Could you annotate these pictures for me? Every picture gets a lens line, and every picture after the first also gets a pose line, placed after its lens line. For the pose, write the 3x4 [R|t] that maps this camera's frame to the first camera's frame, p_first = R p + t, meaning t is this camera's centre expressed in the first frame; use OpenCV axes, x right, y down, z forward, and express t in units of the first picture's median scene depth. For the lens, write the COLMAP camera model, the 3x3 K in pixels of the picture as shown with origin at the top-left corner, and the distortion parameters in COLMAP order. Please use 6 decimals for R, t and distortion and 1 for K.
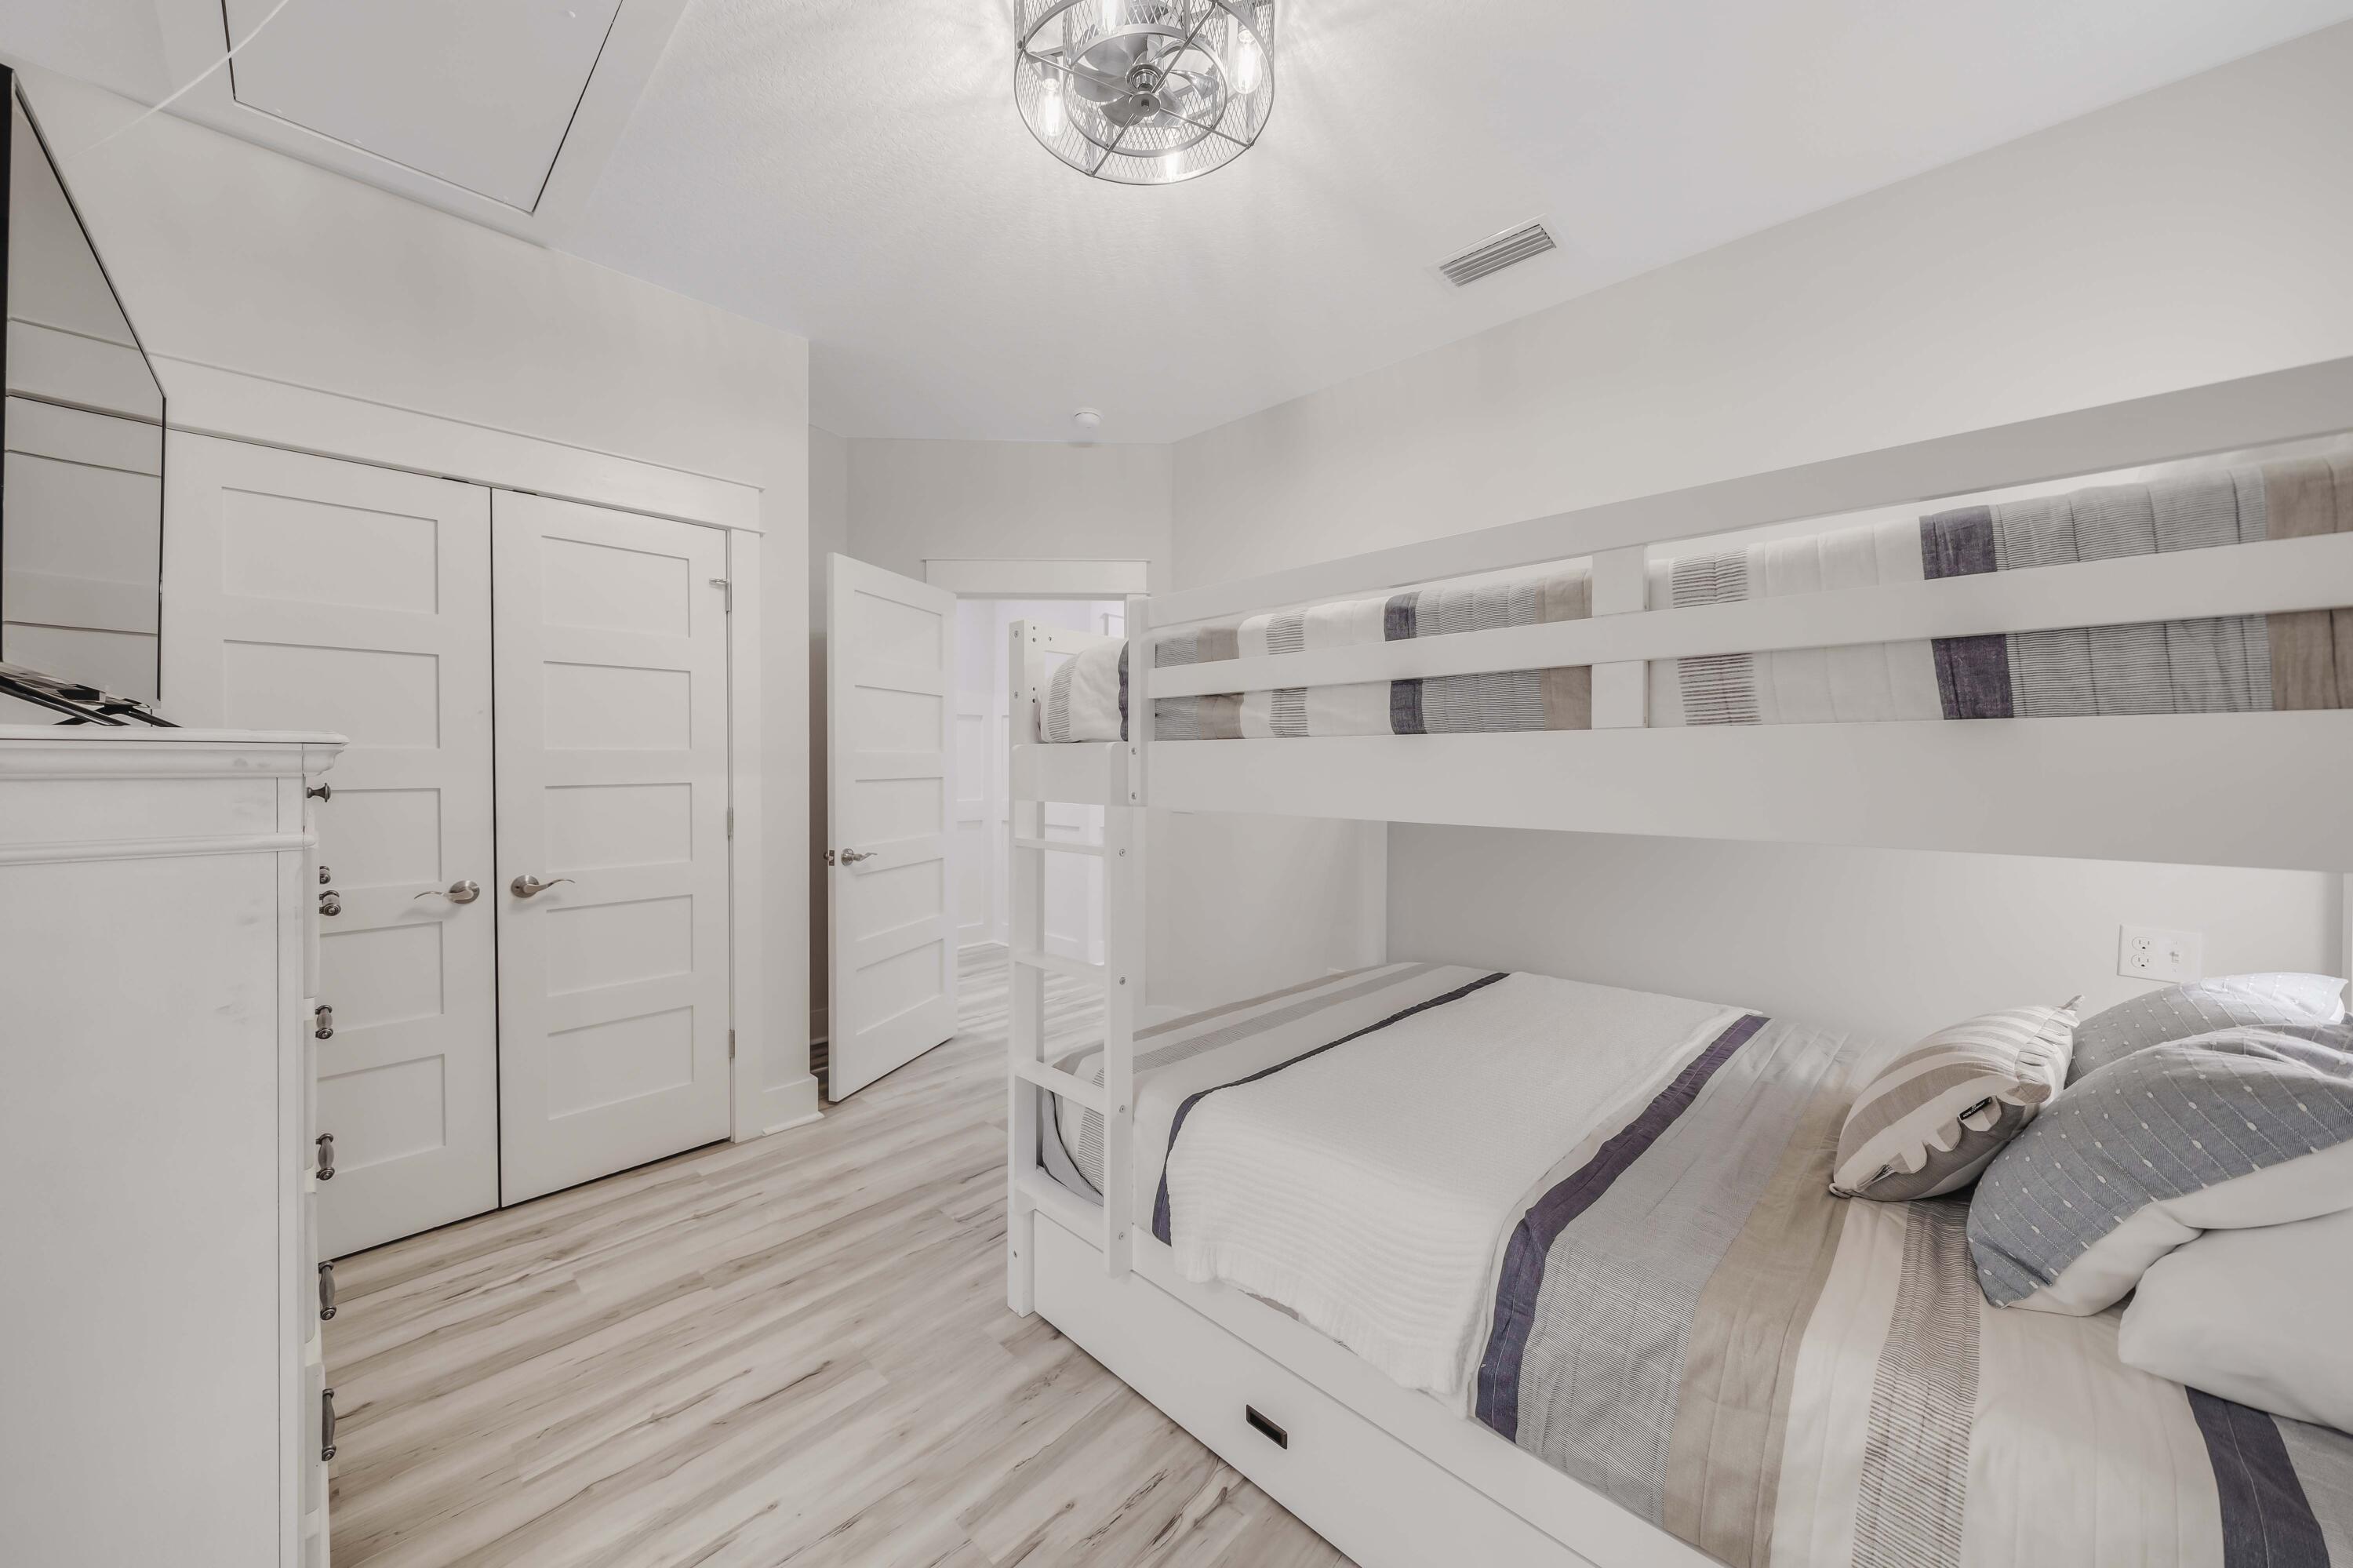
lens RADIAL K [[830.8, 0, 1154.7], [0, 830.8, 770.1], [0, 0, 1]] dist [-0.001558, -0.000233]
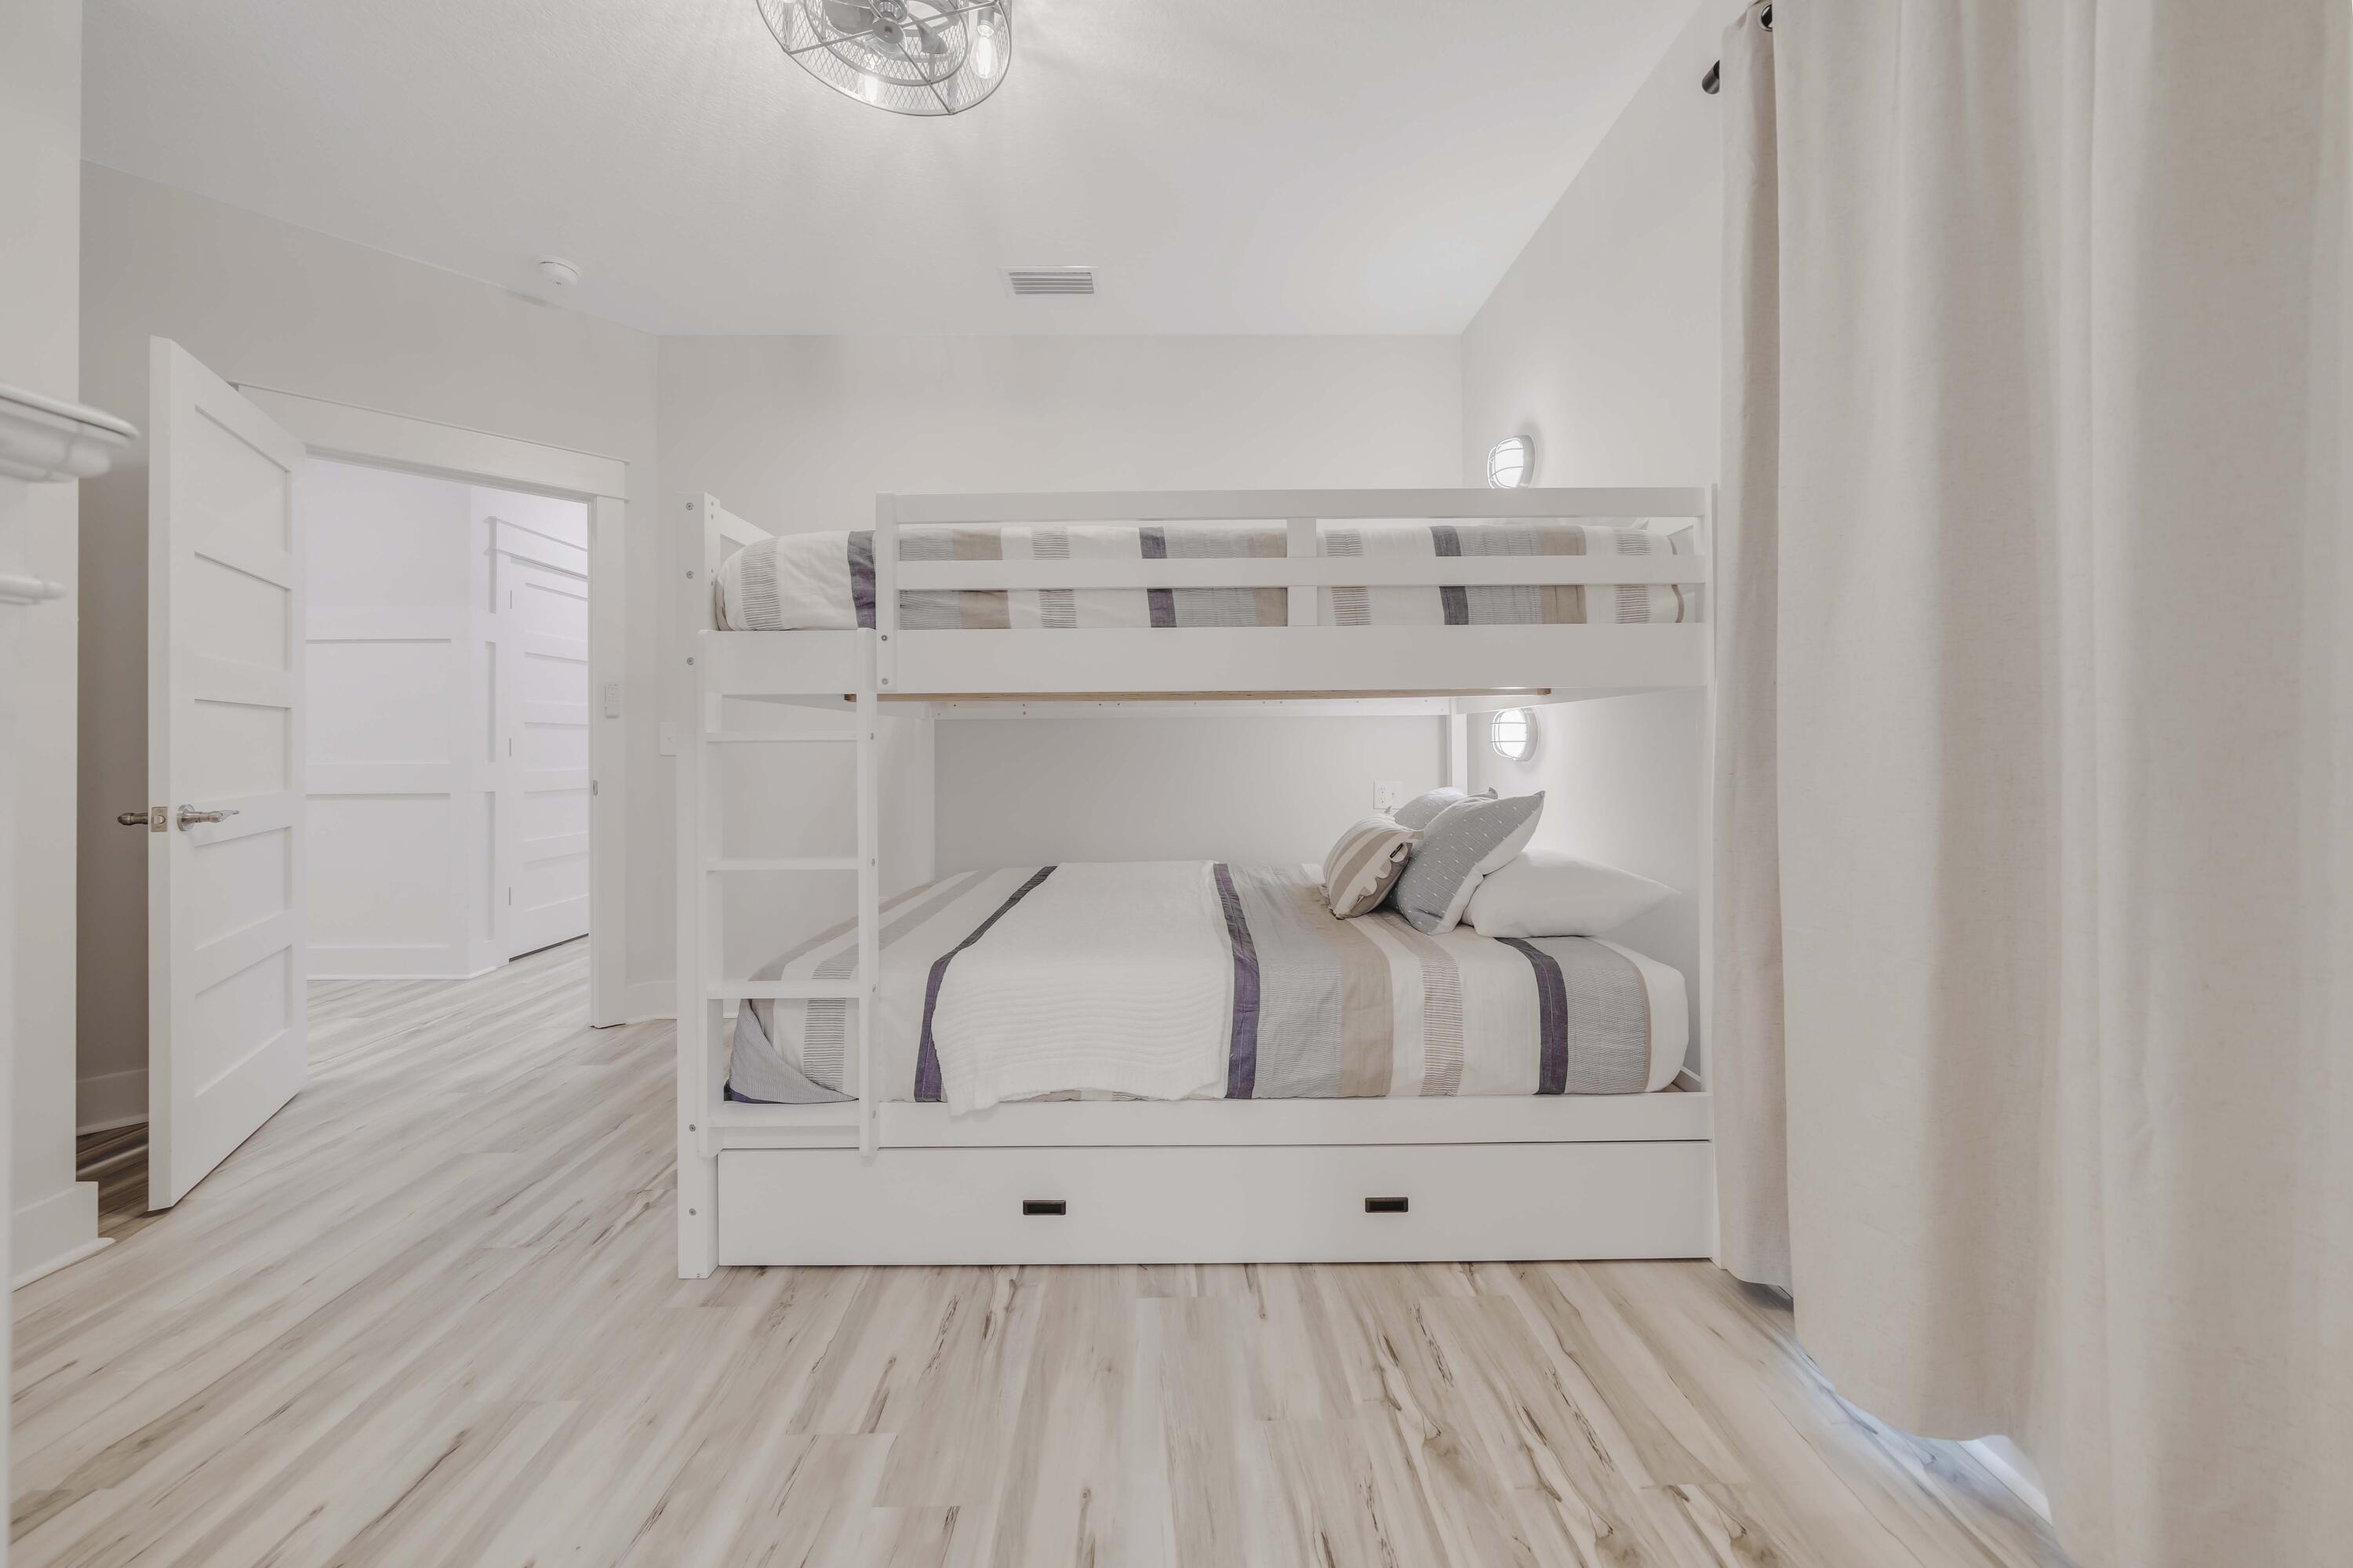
lens RADIAL K [[827.5, 0, 1173.1], [0, 827.5, 736.3], [0, 0, 1]] dist [-0.001348, 0.000179]
pose [[0.705514, 0.001015, 0.708695, -0.569682], [0.014993, 0.999754, -0.016358, 0.138682], [-0.708537, 0.022167, 0.705325, 0.021181]]
